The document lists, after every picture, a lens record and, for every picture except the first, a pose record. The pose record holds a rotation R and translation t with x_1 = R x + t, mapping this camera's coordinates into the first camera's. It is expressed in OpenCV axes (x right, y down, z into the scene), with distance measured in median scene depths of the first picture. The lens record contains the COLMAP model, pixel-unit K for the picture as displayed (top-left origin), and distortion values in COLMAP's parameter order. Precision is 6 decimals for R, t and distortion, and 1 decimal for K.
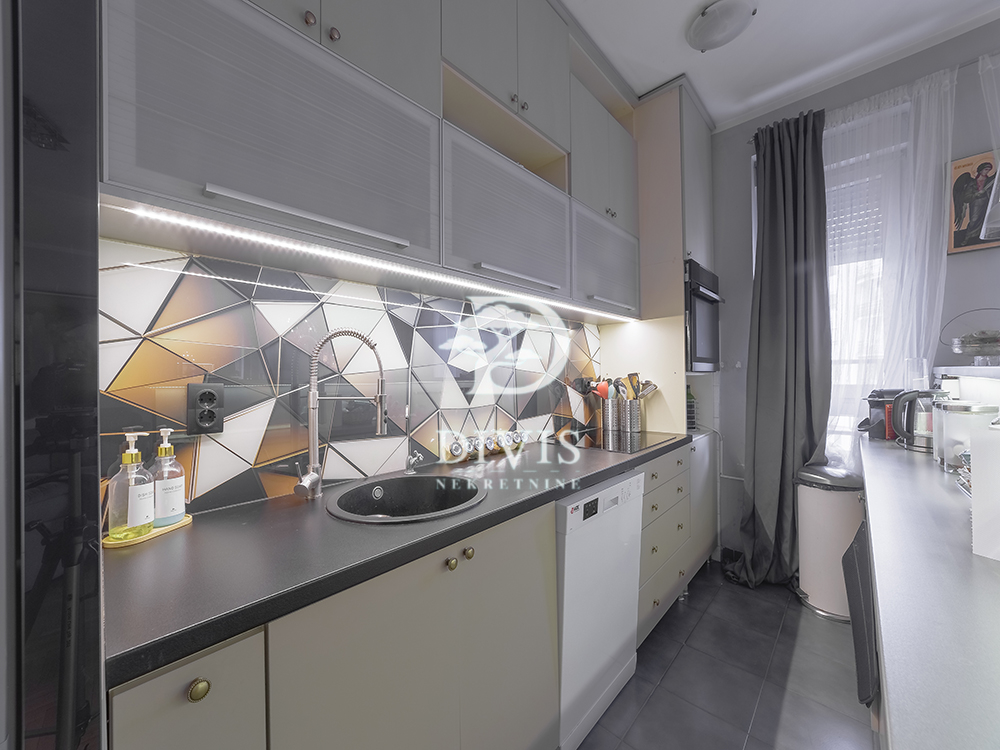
lens RADIAL K [[389.3, 0, 500.0], [0, 389.3, 377.9], [0, 0, 1]] dist [-0.016153, 0.004262]
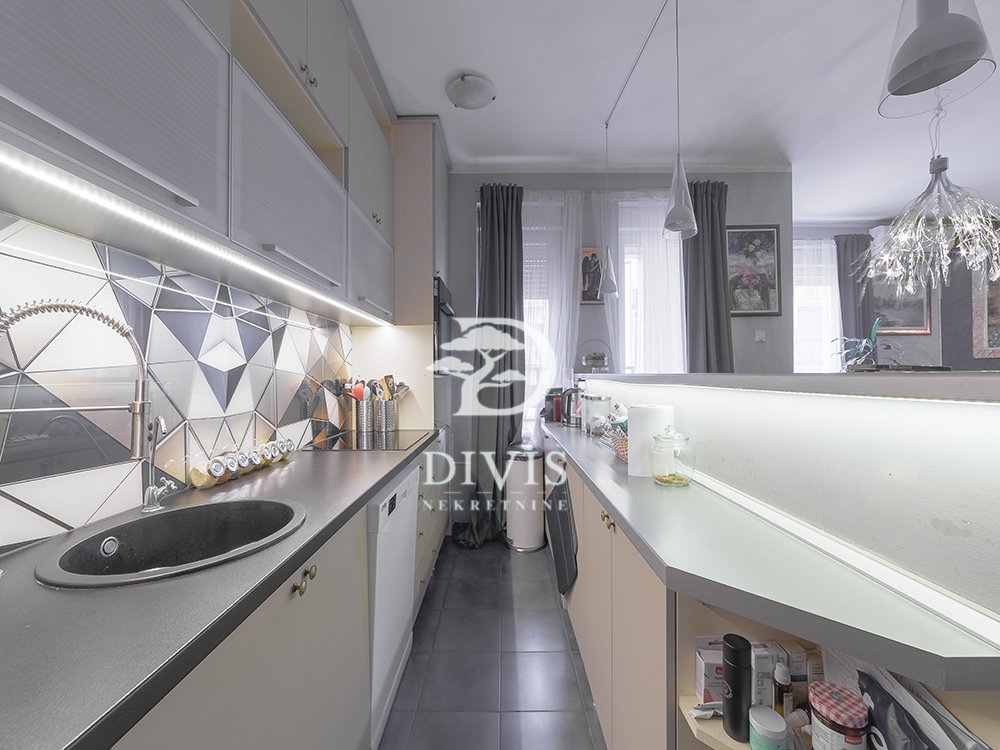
lens RADIAL K [[389.3, 0, 516.5], [0, 389.3, 379.4], [0, 0, 1]] dist [-0.016153, 0.004262]
pose [[0.718341, 0.004151, 0.695679, -0.172035], [-0.002881, 0.999991, -0.002992, 0.001427], [-0.695685, 0.000145, 0.718347, 0.009585]]
